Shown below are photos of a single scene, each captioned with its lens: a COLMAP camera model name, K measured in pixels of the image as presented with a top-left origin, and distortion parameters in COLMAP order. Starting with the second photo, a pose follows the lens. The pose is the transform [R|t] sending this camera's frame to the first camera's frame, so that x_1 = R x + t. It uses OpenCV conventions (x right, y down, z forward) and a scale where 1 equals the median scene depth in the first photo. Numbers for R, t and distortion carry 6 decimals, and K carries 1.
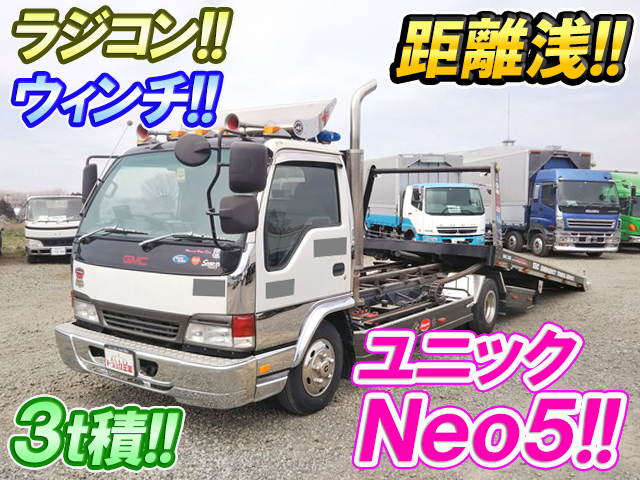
lens RADIAL K [[576.7, 0, 319.2], [0, 576.7, 238.9], [0, 0, 1]] dist [0.000273, -0.016743]
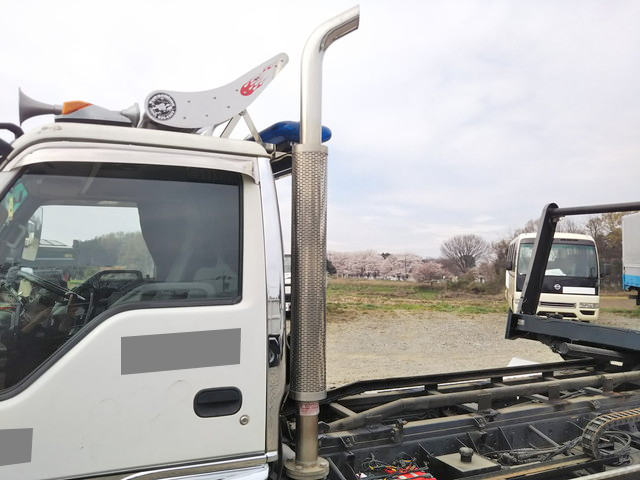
lens RADIAL K [[576.7, 0, 320.9], [0, 576.7, 239.7], [0, 0, 1]] dist [0.000273, -0.016743]
pose [[0.888762, -0.015829, -0.458095, 0.337180], [-0.031488, 0.994934, -0.095470, -0.035820], [0.457286, 0.099274, 0.883761, 0.667679]]
